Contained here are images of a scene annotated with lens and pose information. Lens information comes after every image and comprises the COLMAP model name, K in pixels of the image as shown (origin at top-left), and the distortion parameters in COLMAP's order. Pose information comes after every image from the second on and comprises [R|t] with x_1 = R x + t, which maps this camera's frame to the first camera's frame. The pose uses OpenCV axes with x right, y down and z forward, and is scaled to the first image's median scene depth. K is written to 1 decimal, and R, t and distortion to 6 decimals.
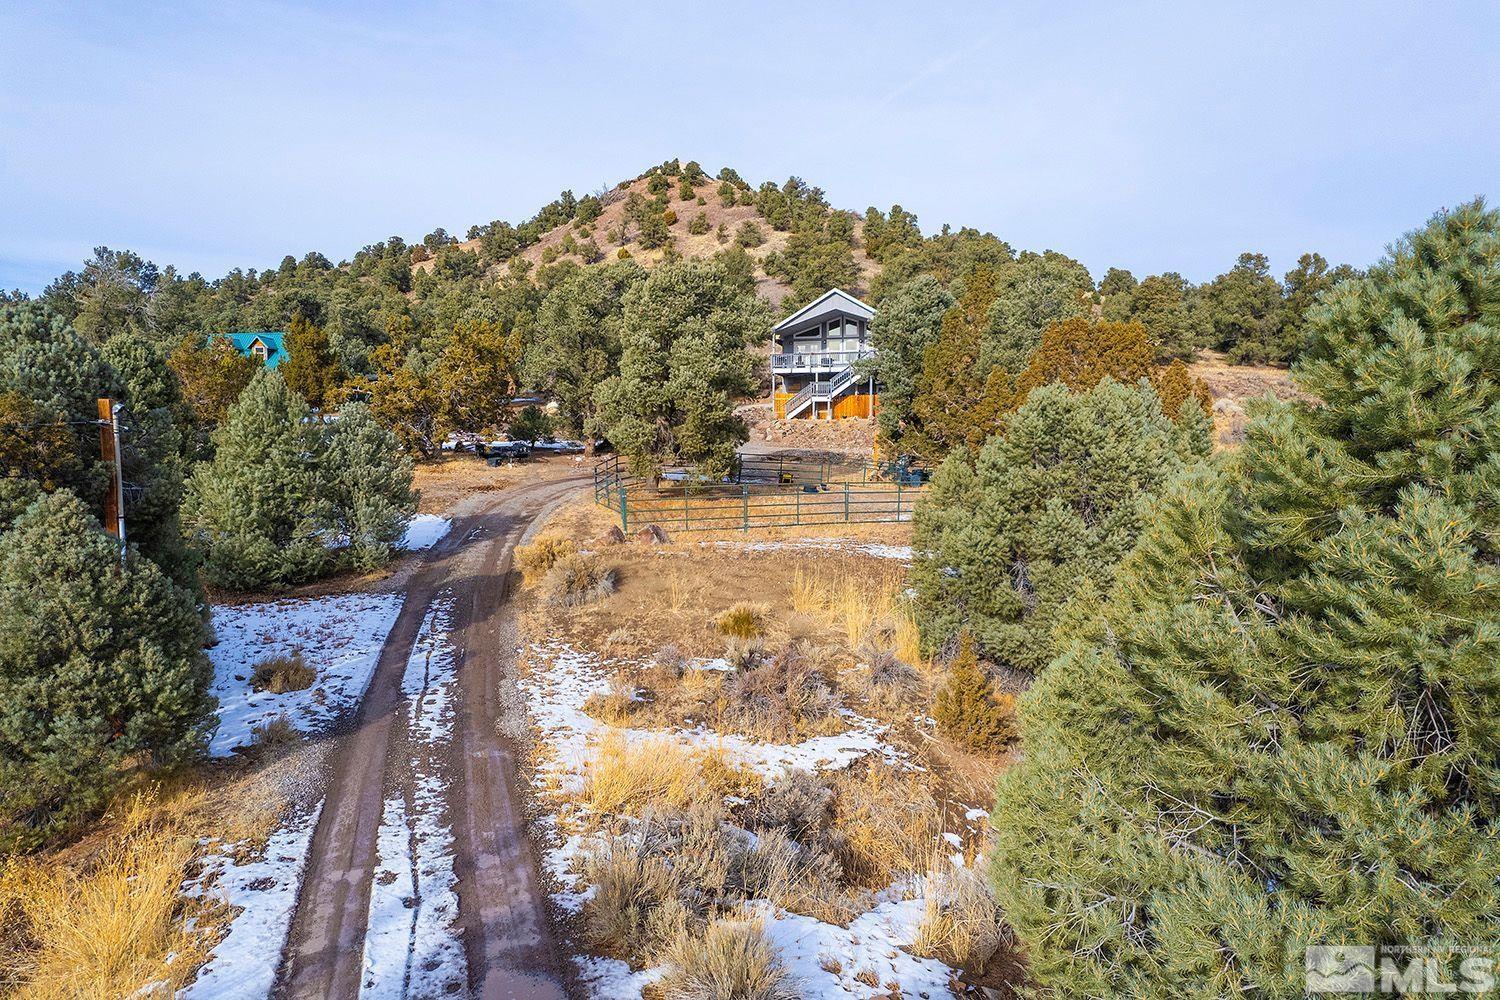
lens RADIAL K [[982.7, 0, 748.7], [0, 982.7, 501.1], [0, 0, 1]] dist [-0.022208, 0.001647]
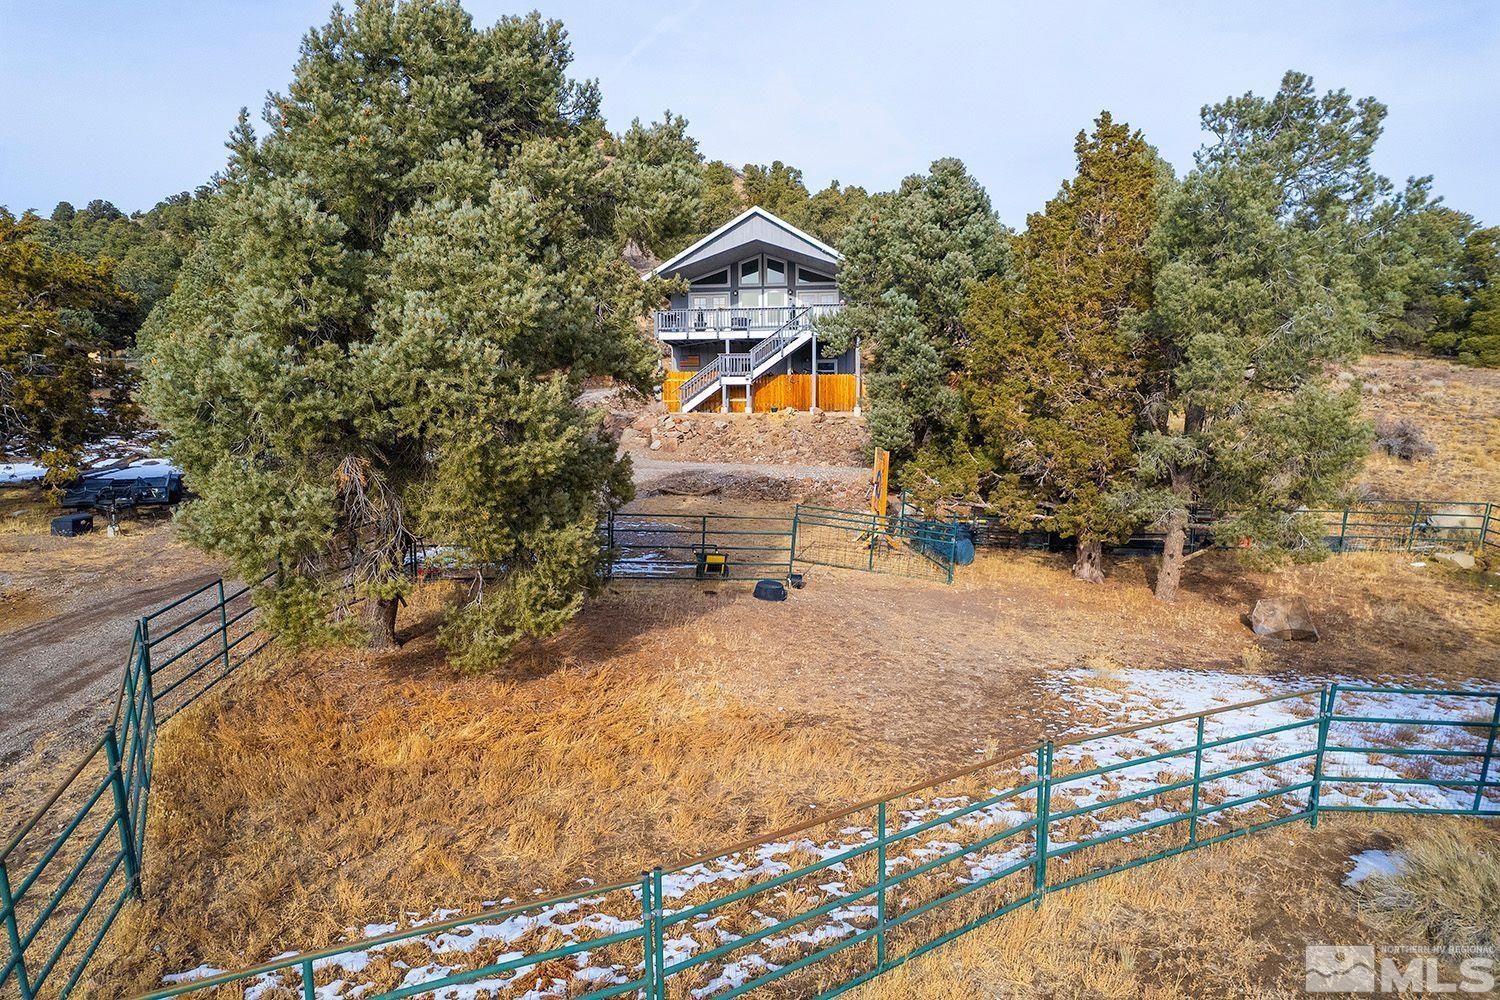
lens RADIAL K [[982.7, 0, 754.8], [0, 982.7, 495.5], [0, 0, 1]] dist [-0.022208, 0.001647]
pose [[0.990054, -0.013482, 0.140042, -0.004079], [0.010575, 0.999713, 0.021478, -0.042841], [-0.140291, -0.019784, 0.989913, 0.365407]]
